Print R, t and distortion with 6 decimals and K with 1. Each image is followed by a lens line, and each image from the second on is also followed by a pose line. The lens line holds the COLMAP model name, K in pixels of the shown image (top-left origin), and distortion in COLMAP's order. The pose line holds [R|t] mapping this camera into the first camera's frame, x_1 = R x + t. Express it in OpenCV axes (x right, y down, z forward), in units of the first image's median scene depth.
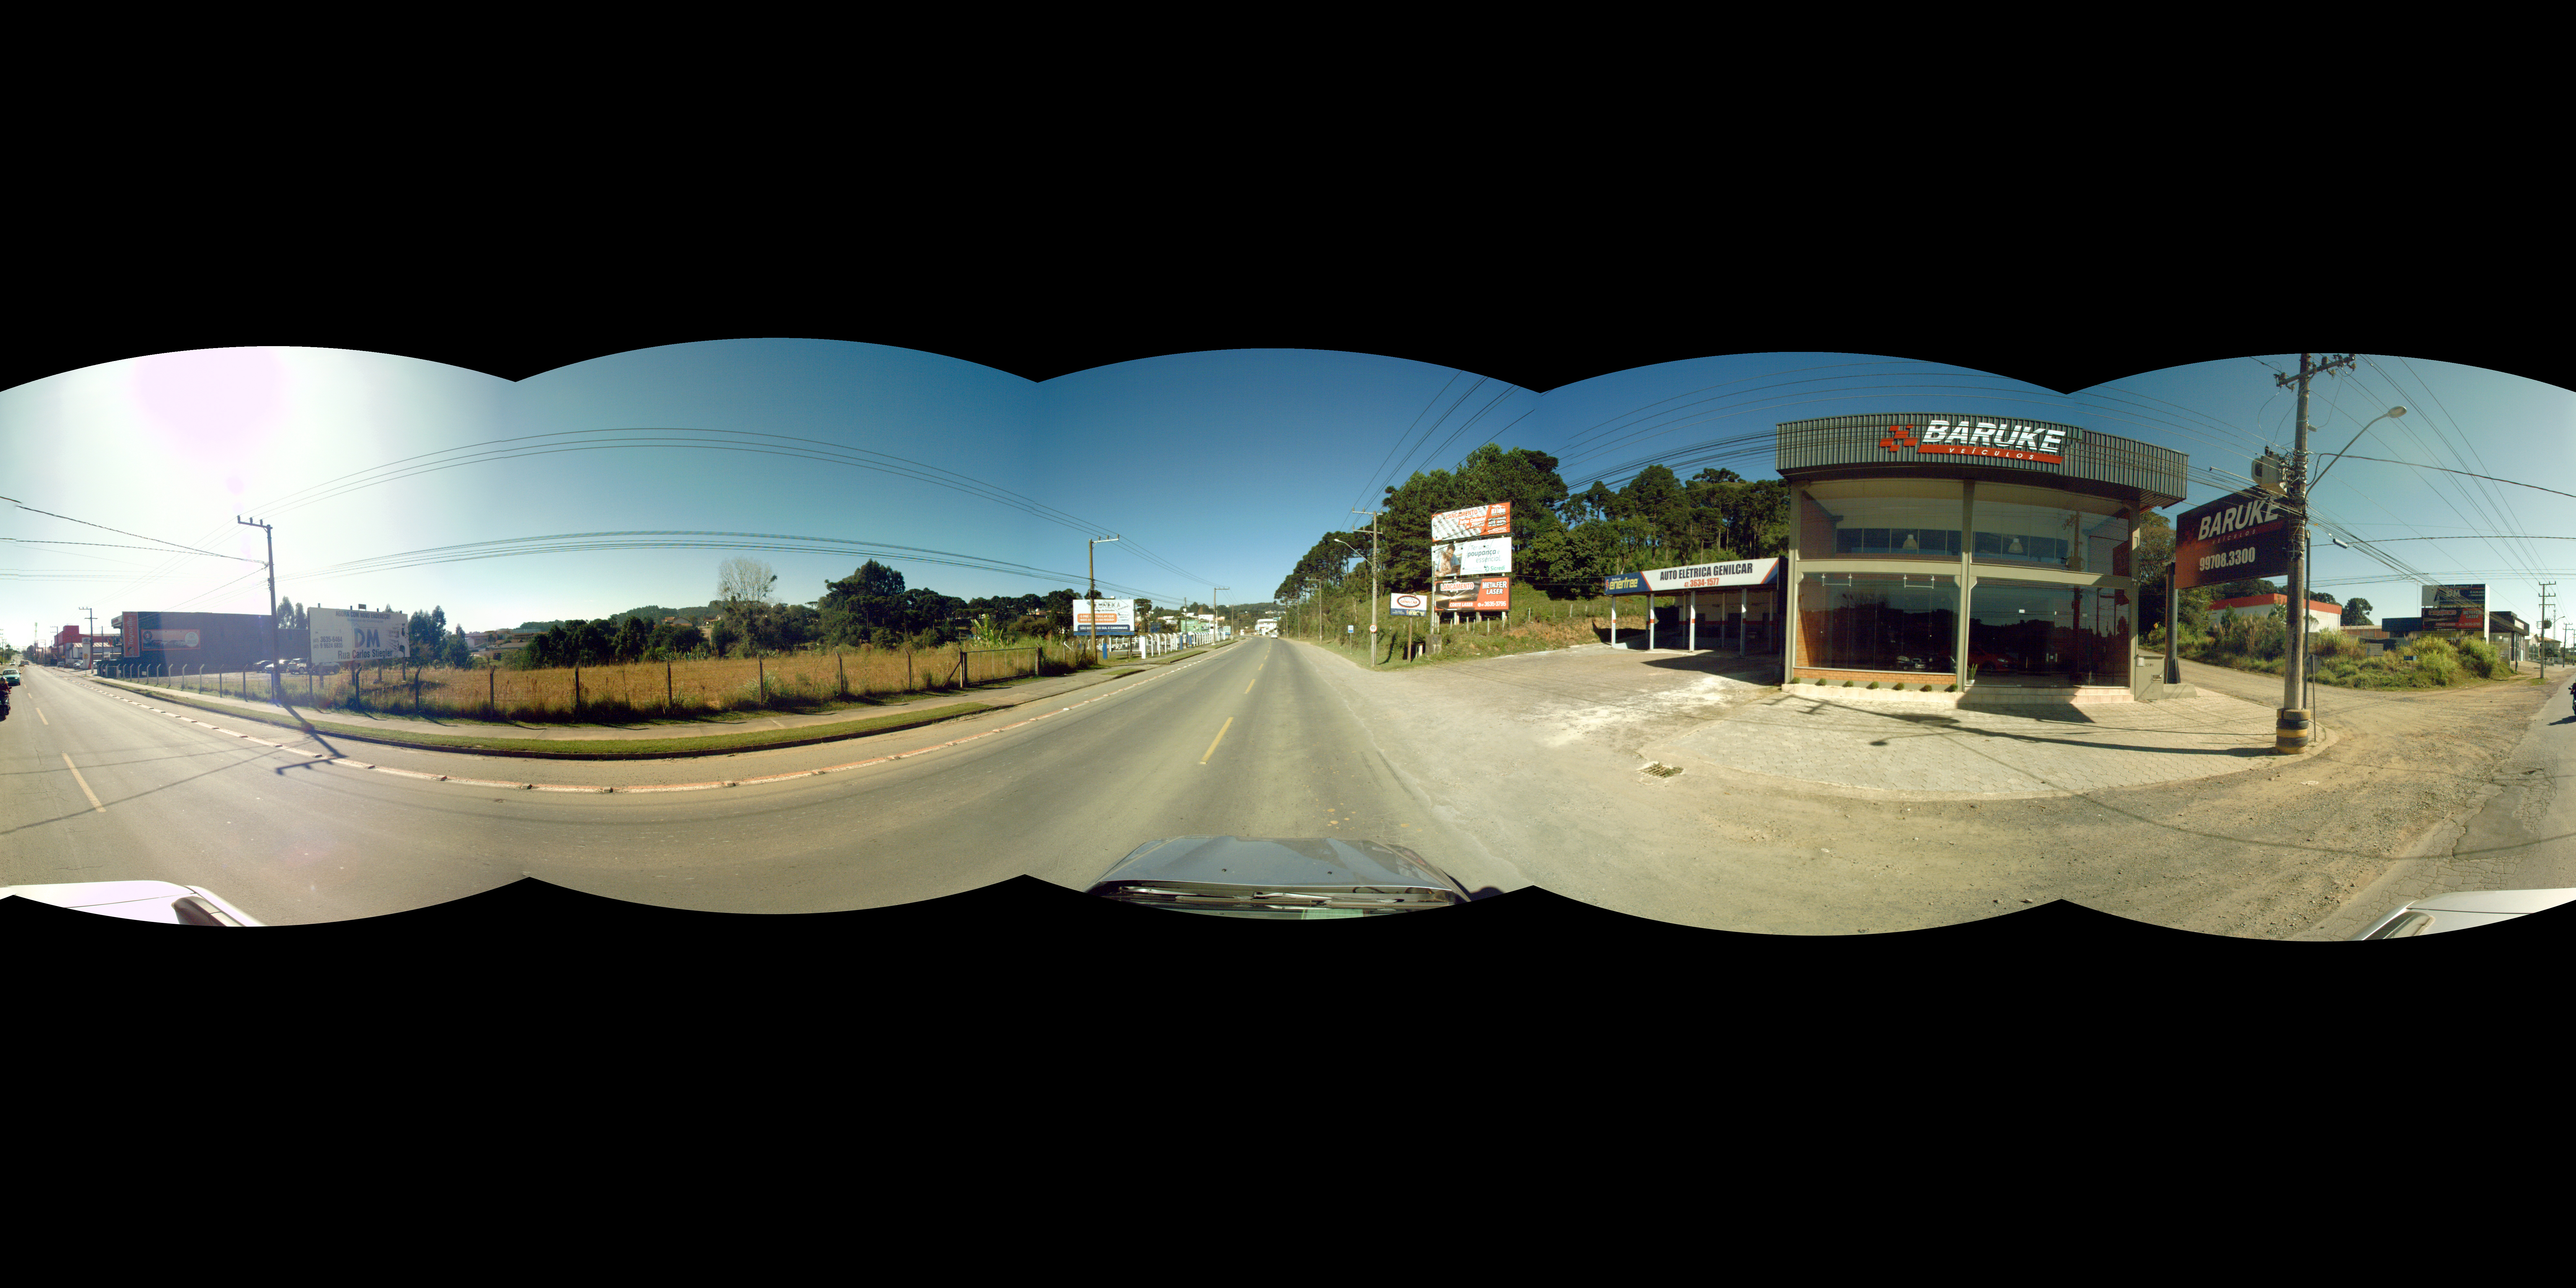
lens RADIAL K [[4083.3, 0, 1288.0], [0, 4083.3, 644.0], [0, 0, 1]] dist [-0.193253, -0.023394]
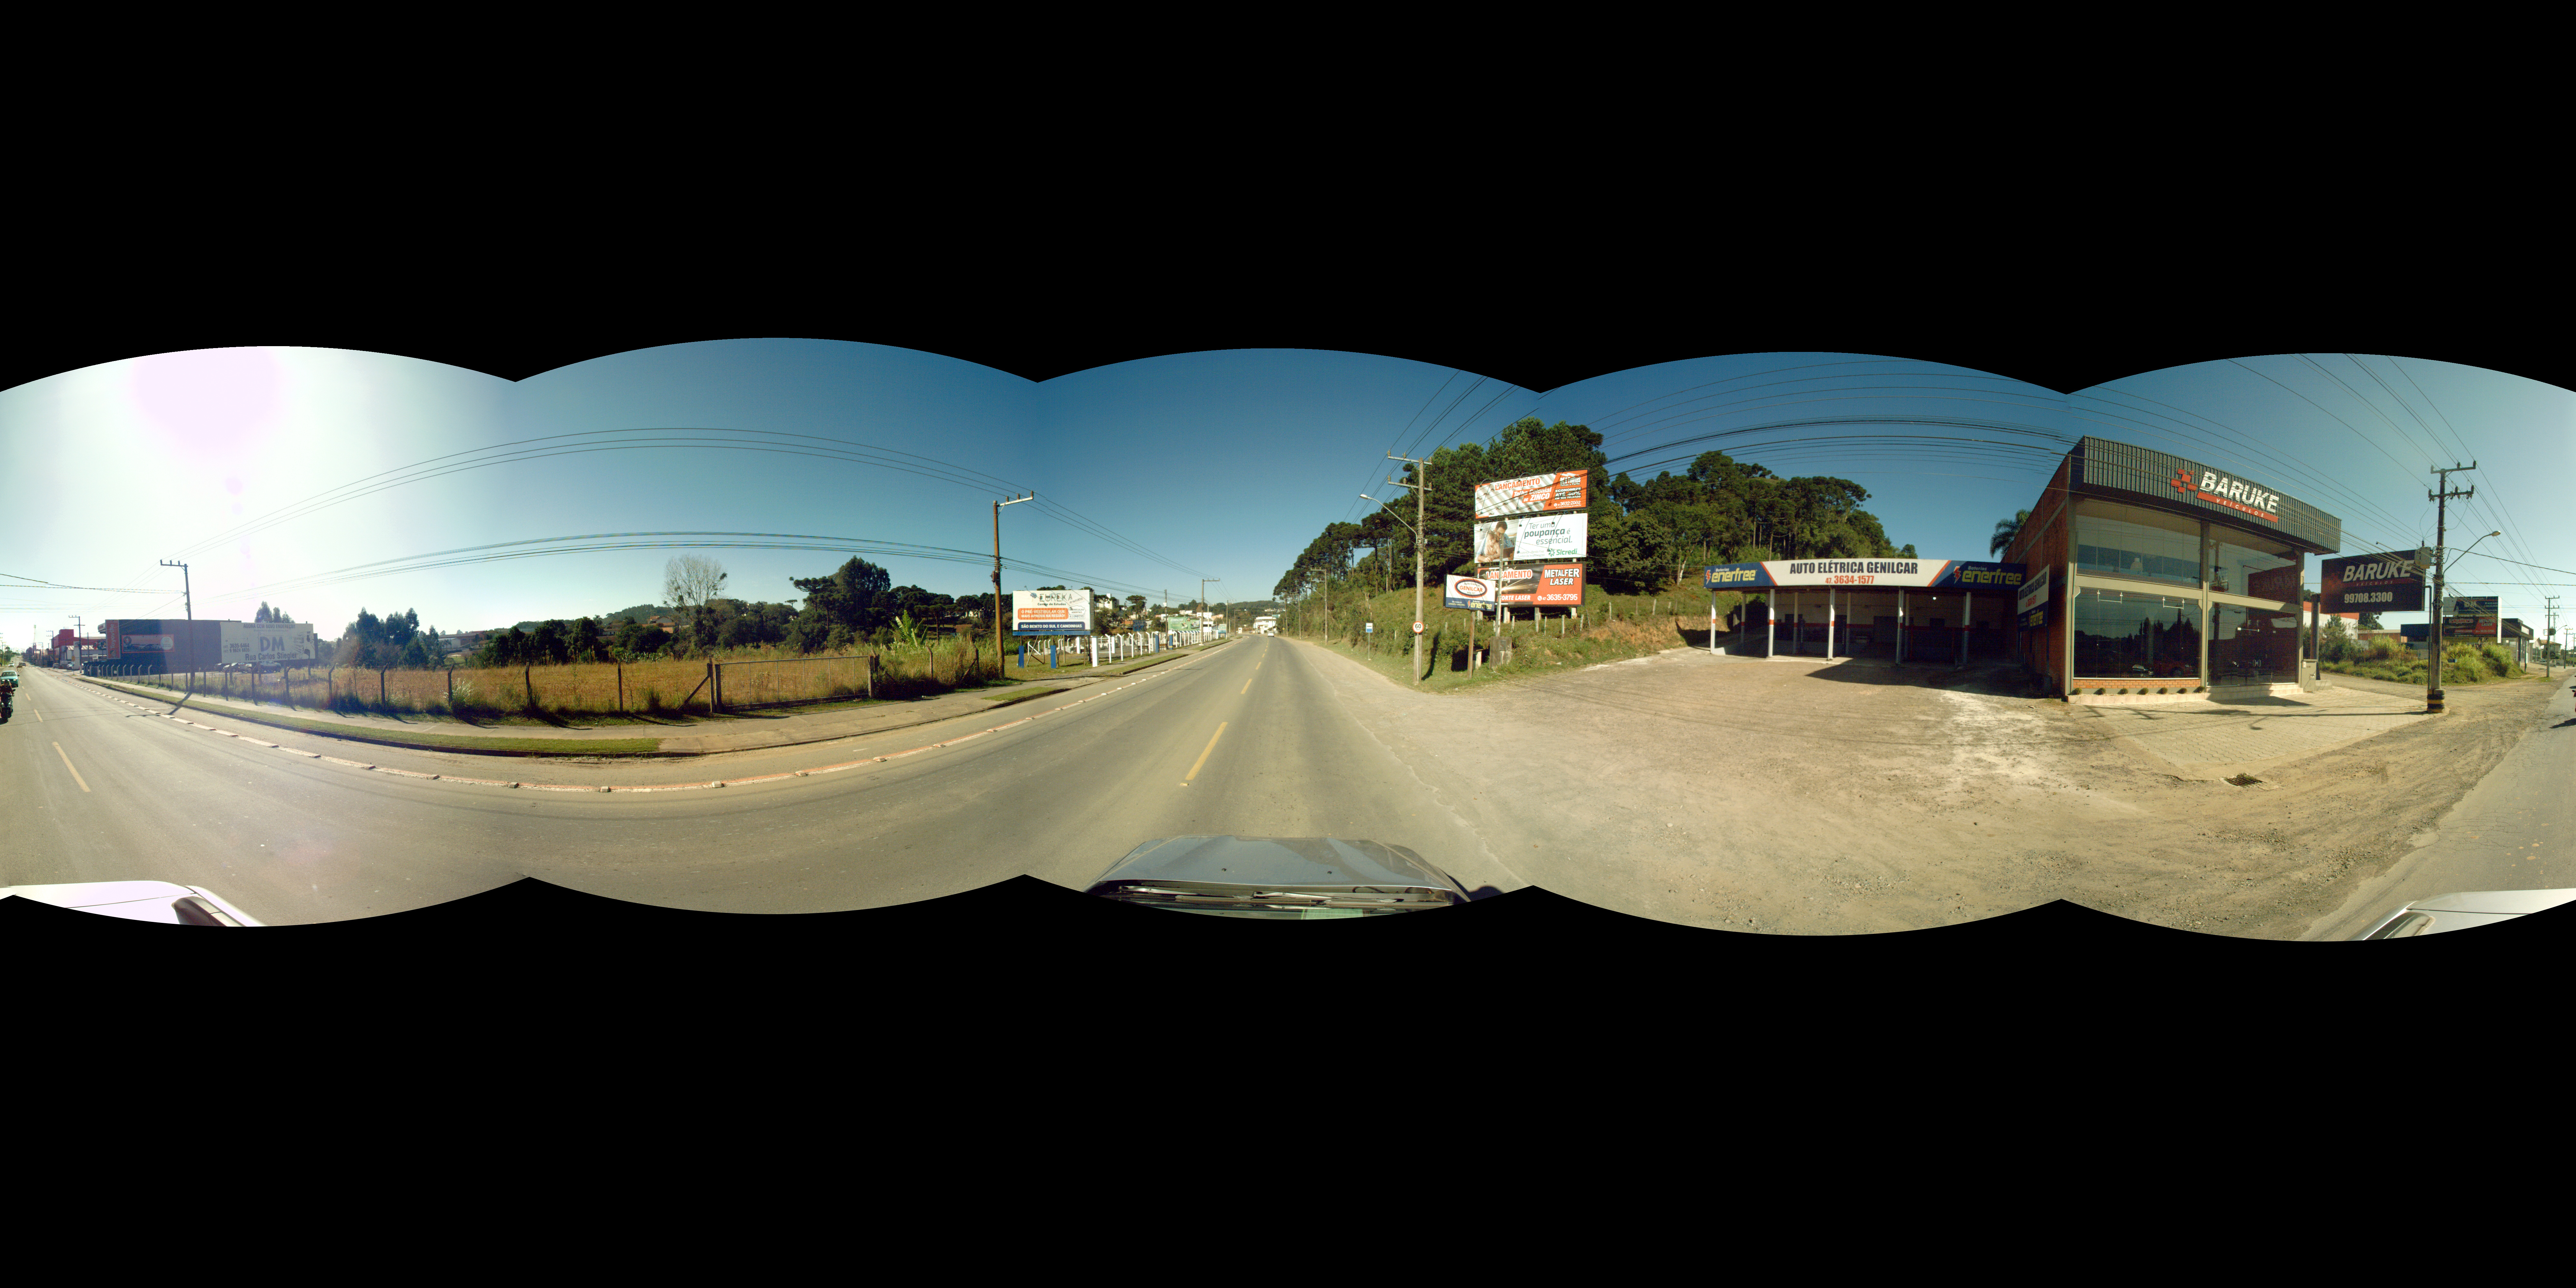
lens RADIAL K [[3314.0, 0, 1288.2], [0, 3314.0, 776.5], [0, 0, 1]] dist [-0.182371, 0.038408]
pose [[0.999999, -0.000037, 0.001684, -0.001235], [-0.000033, 0.999122, 0.041906, -0.001330], [-0.001684, -0.041906, 0.999120, 0.232394]]
